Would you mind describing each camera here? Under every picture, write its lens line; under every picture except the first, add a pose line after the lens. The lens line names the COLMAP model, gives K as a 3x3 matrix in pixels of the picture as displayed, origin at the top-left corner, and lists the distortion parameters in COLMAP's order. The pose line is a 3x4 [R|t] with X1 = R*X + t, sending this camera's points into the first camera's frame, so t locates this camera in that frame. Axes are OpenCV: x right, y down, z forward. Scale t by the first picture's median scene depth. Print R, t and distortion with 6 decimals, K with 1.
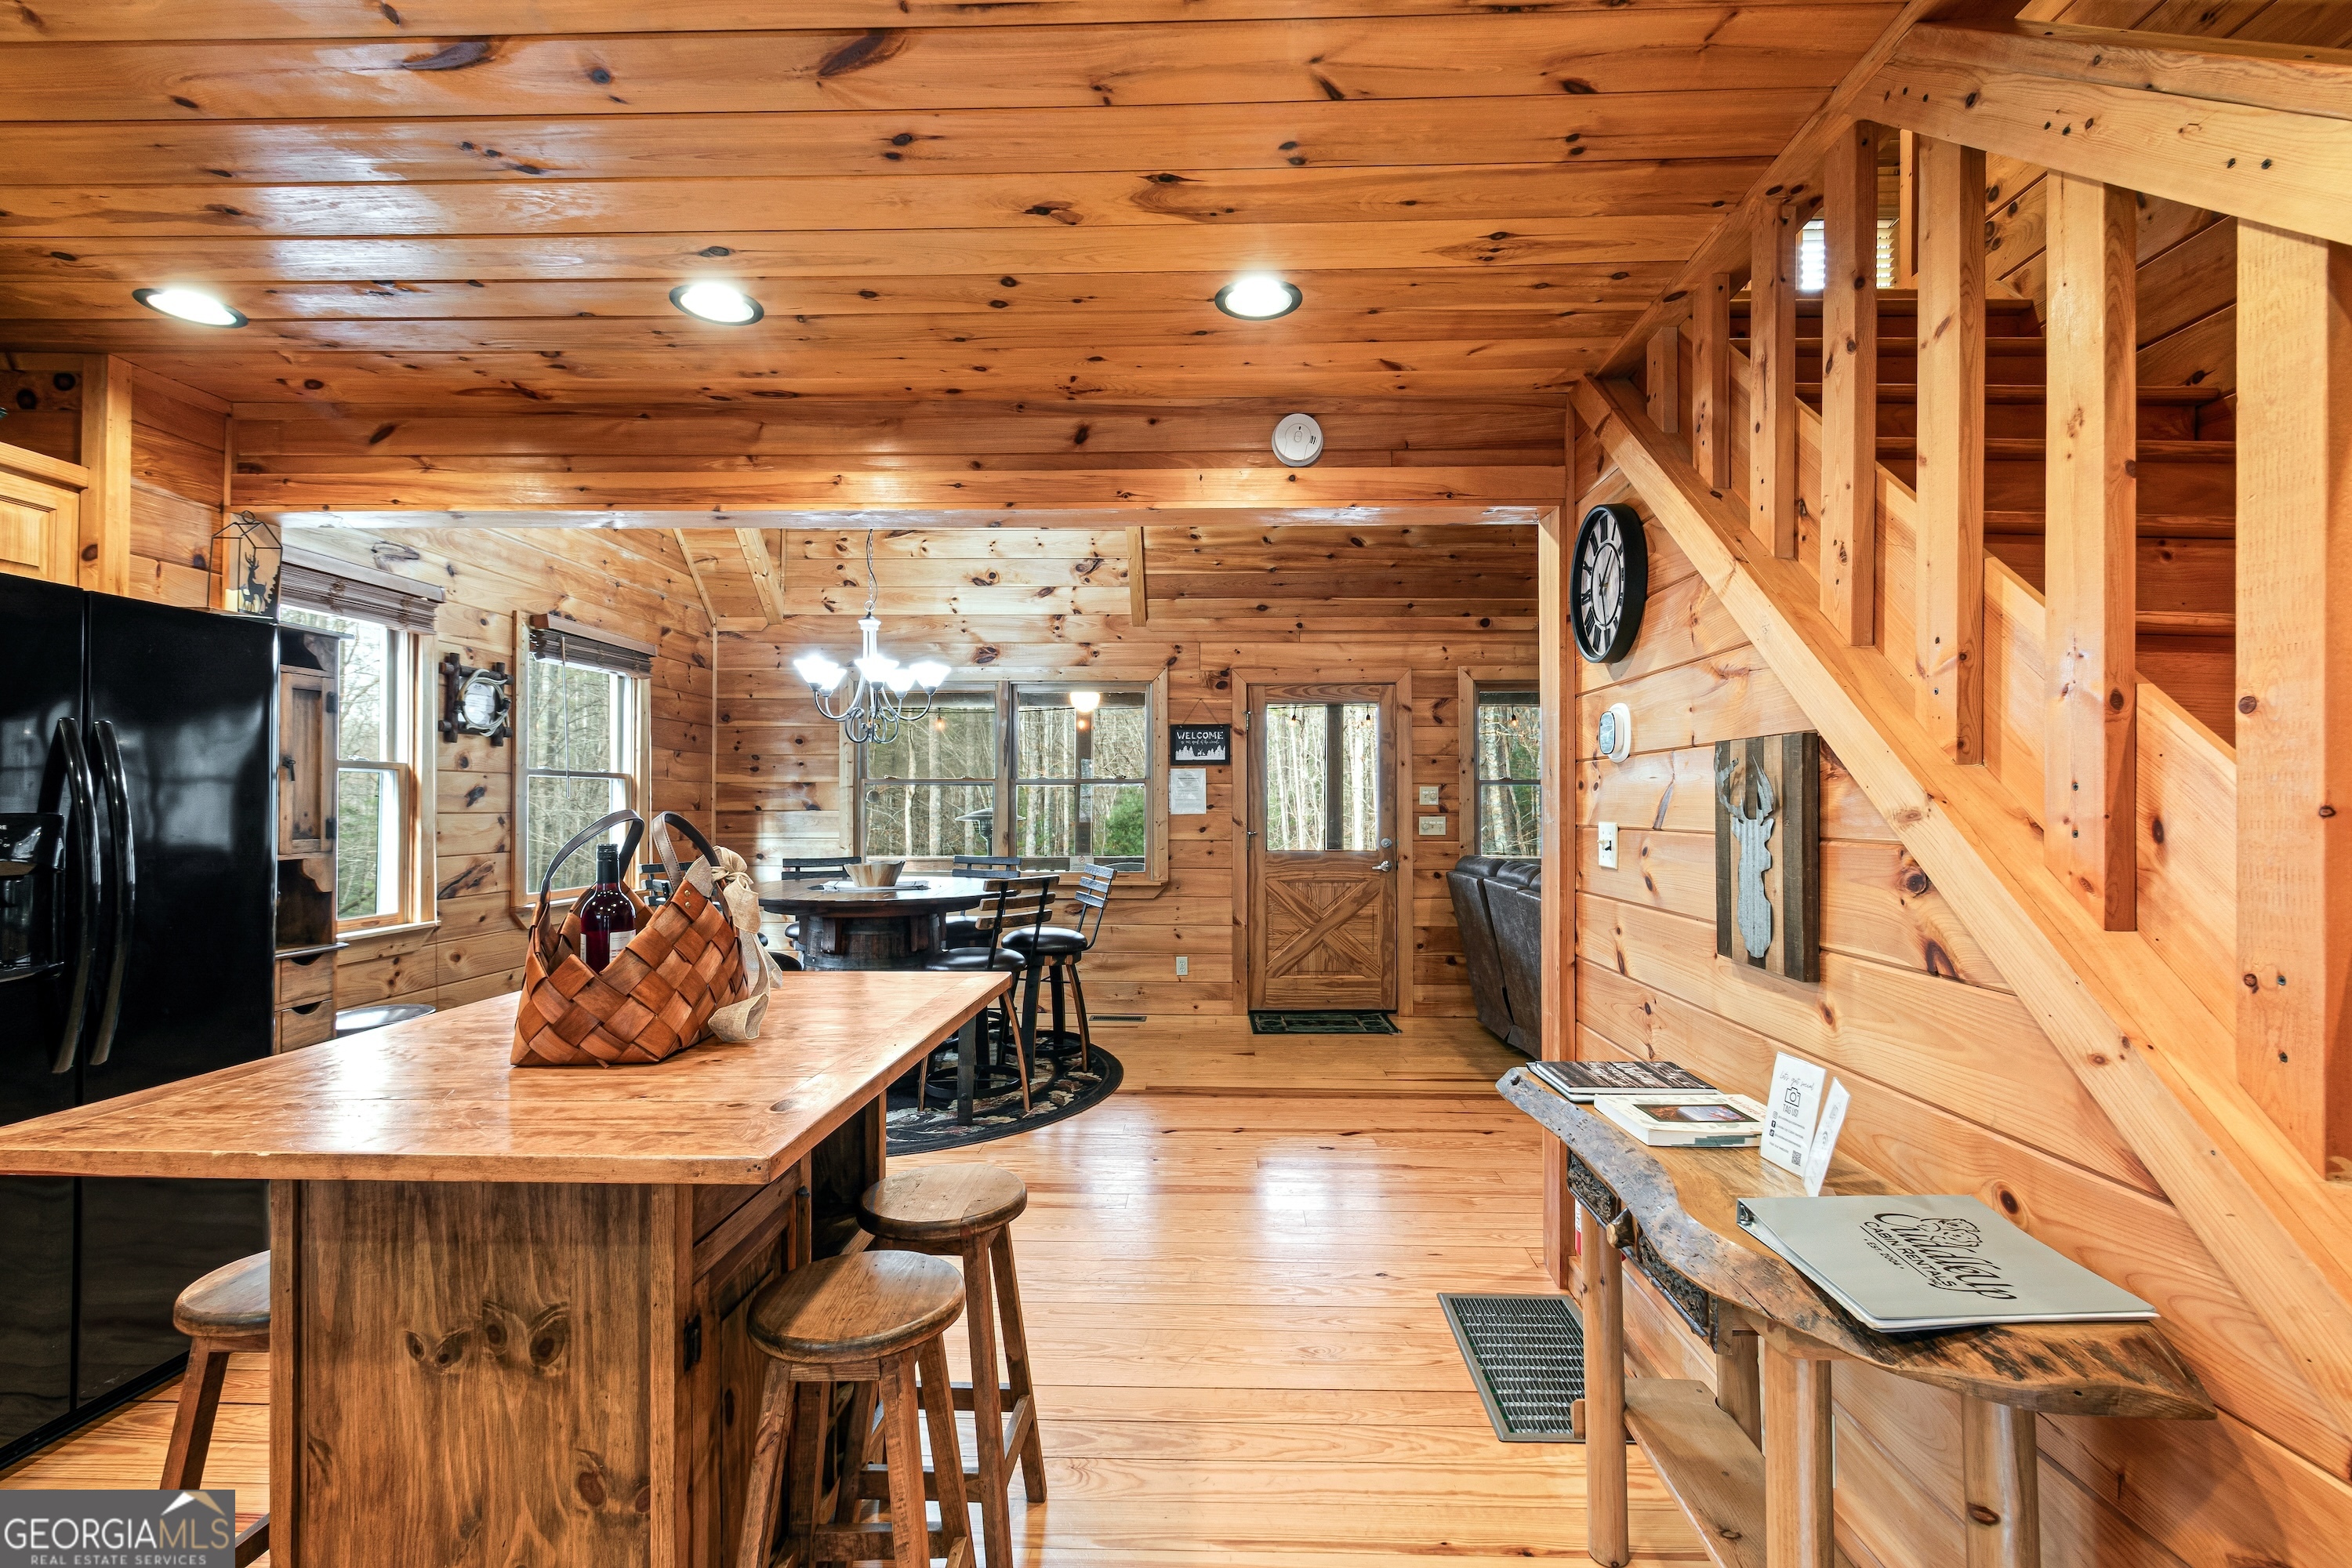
lens RADIAL K [[1056.2, 0, 1187.4], [0, 1056.2, 792.6], [0, 0, 1]] dist [-0.000211, -0.000720]
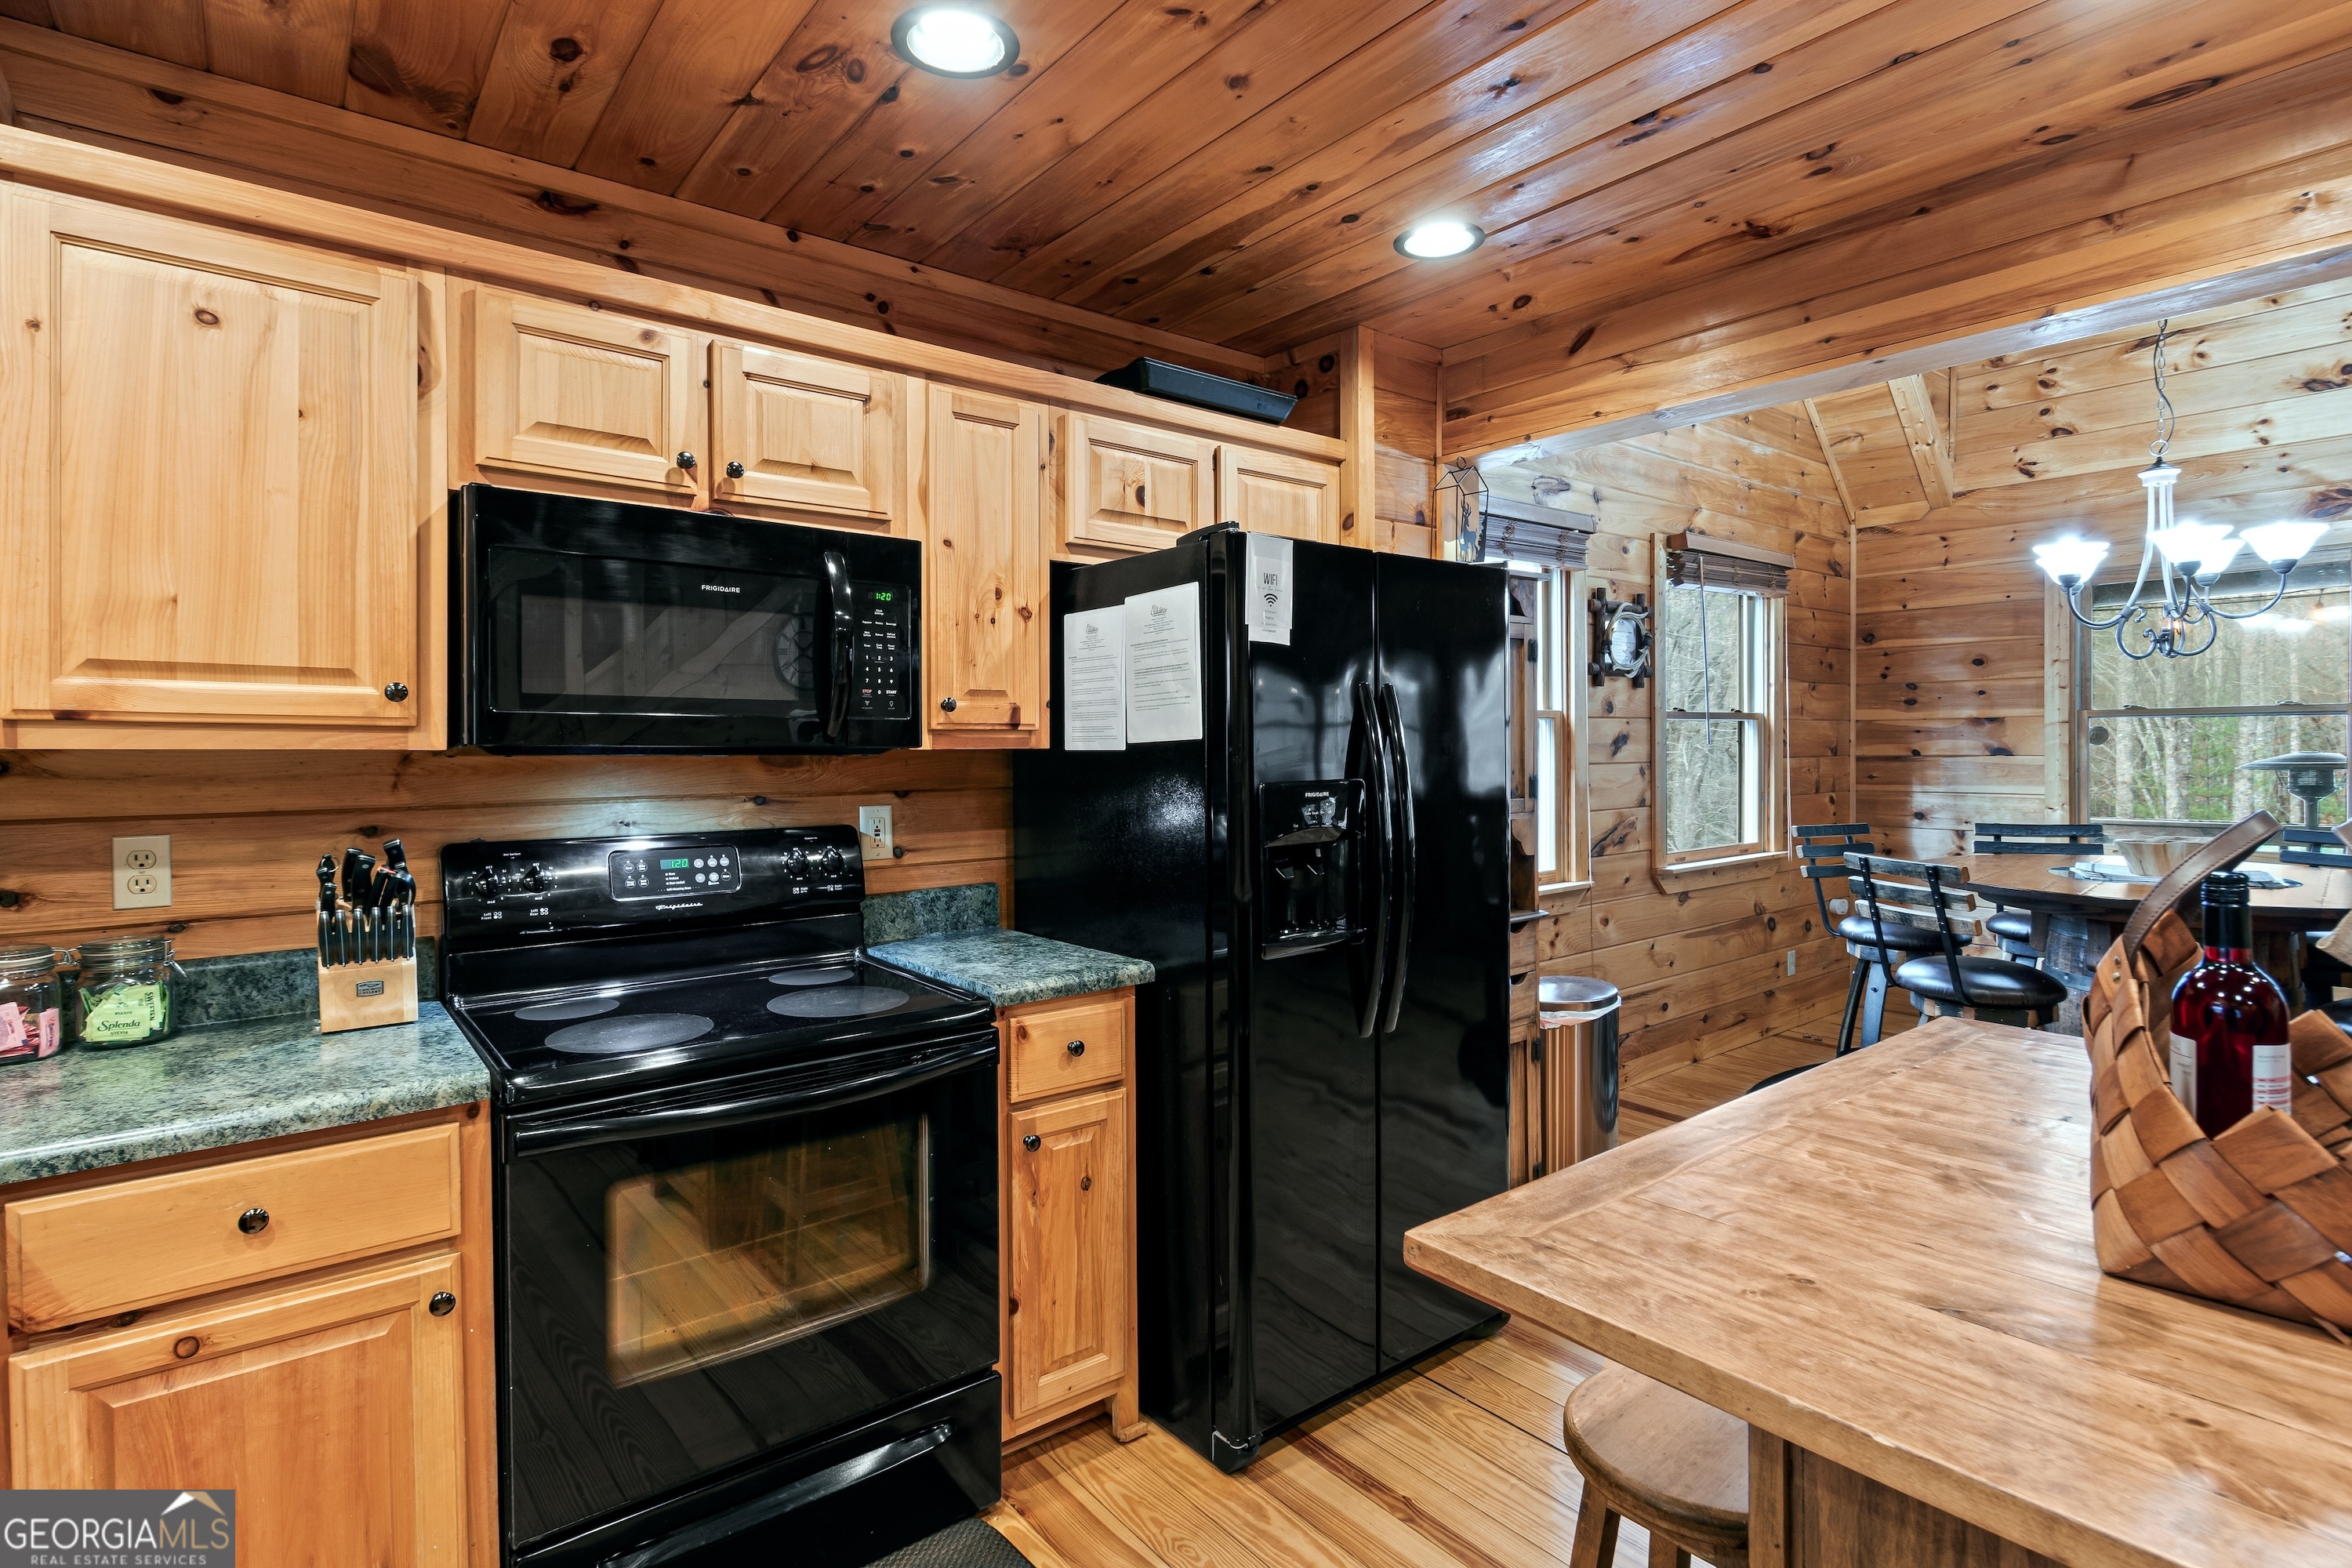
lens RADIAL K [[1179.0, 0, 1186.7], [0, 1179.0, 758.0], [0, 0, 1]] dist [0.022229, -0.010087]
pose [[0.641894, 0.002740, -0.766788, -0.136079], [0.017252, 0.999689, 0.018014, -0.009662], [0.766599, -0.024792, 0.641647, 0.066906]]
